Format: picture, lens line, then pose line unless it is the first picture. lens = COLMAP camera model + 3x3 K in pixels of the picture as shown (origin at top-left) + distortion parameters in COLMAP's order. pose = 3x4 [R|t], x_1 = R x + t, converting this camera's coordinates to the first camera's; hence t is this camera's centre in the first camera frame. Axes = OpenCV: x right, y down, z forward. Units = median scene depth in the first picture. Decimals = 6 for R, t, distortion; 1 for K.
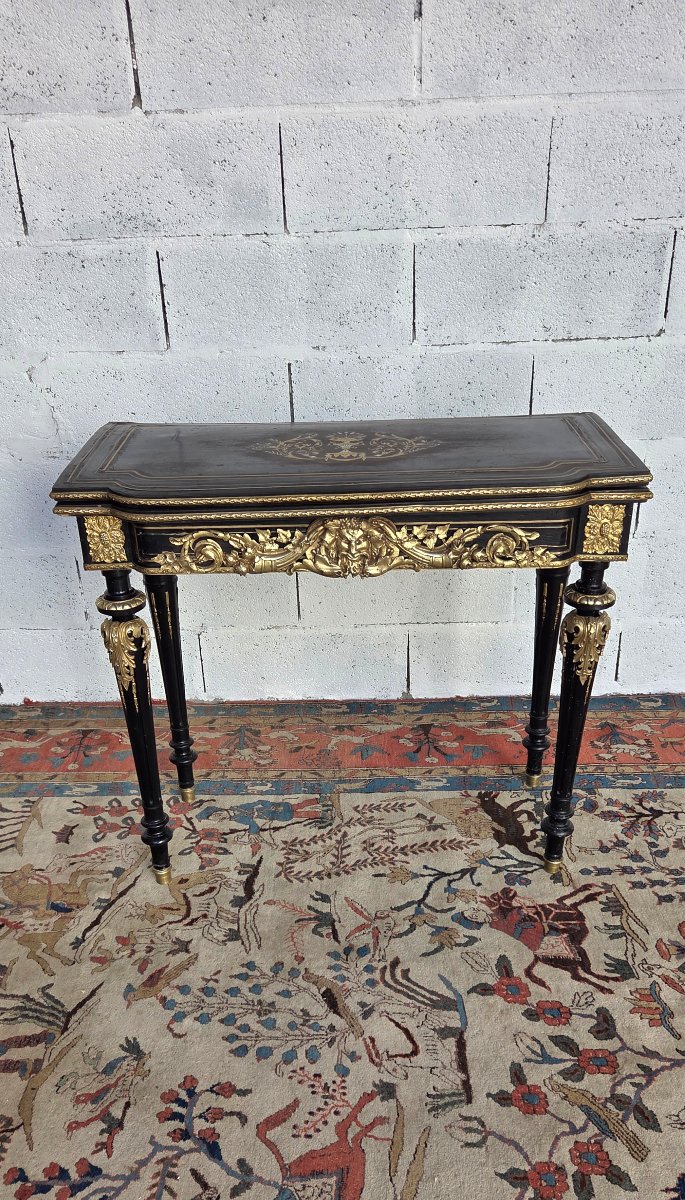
lens RADIAL K [[988.6, 0, 349.4], [0, 988.6, 734.7], [0, 0, 1]] dist [0.081347, -0.075440]
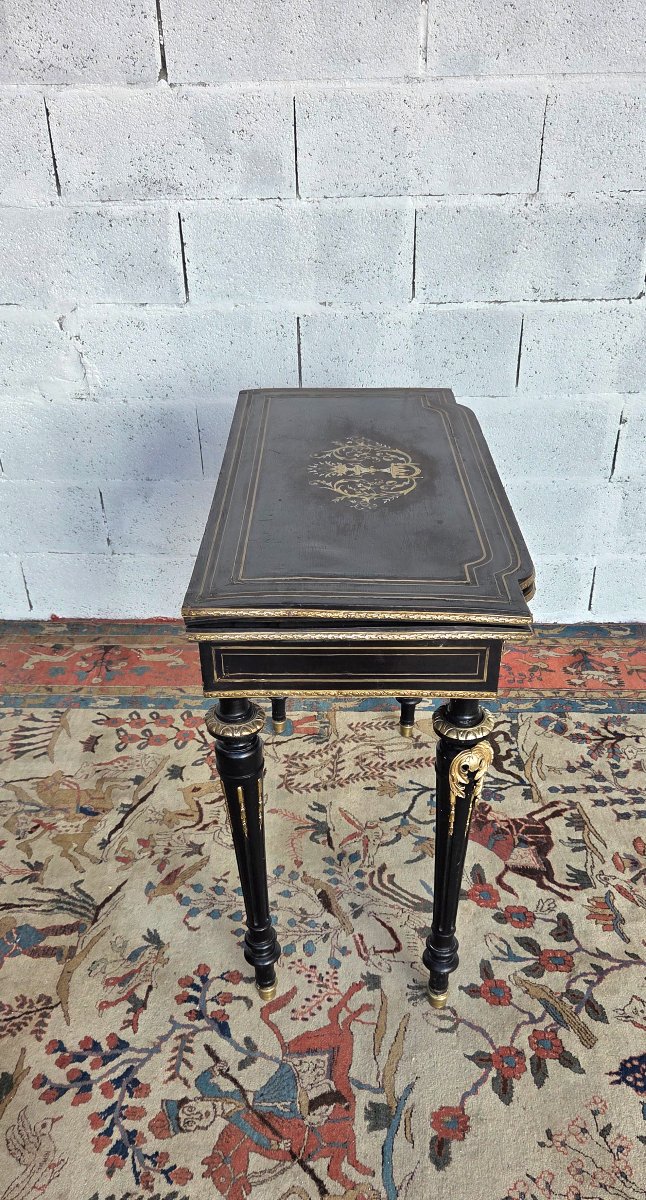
lens RADIAL K [[934.9, 0, 332.1], [0, 934.9, 678.1], [0, 0, 1]] dist [0.079572, -0.077279]
pose [[0.999725, 0.021589, -0.009148, -0.005889], [-0.021019, 0.998075, 0.058356, -0.046502], [0.010390, -0.058147, 0.998254, -0.058023]]
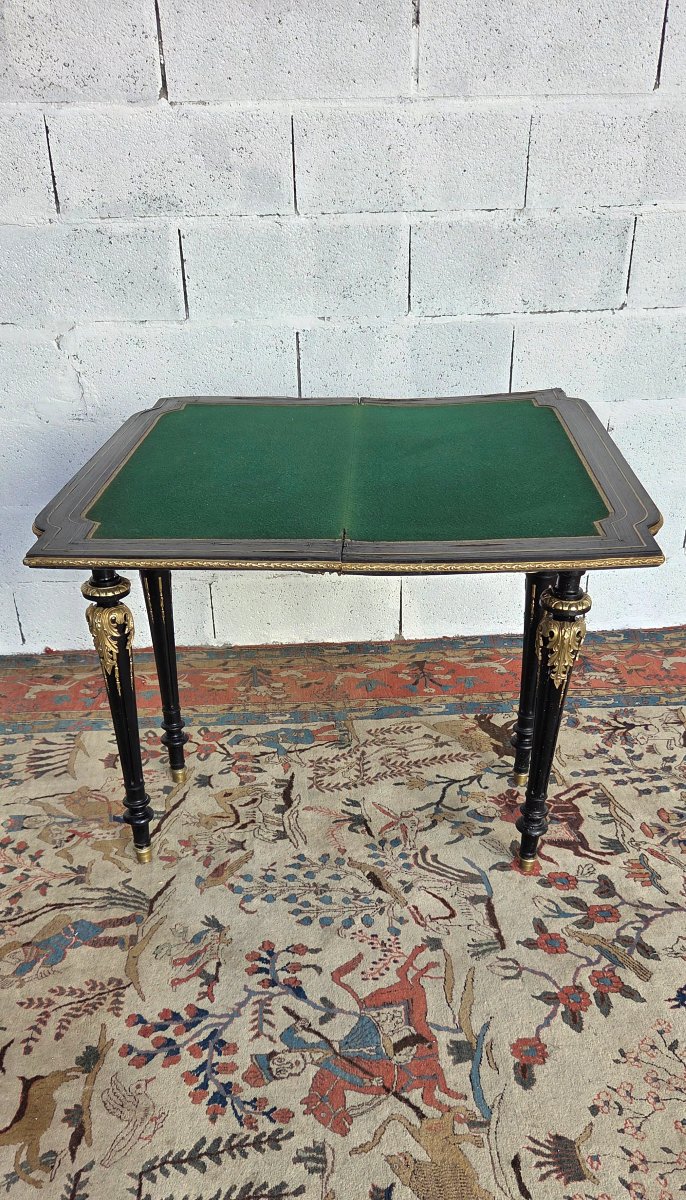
lens RADIAL K [[994.6, 0, 356.0], [0, 994.6, 734.5], [0, 0, 1]] dist [0.086703, -0.080563]
pose [[0.995977, -0.031028, 0.084070, -0.119525], [0.029481, 0.999373, 0.019585, 0.063348], [-0.084625, -0.017028, 0.996267, -0.147872]]
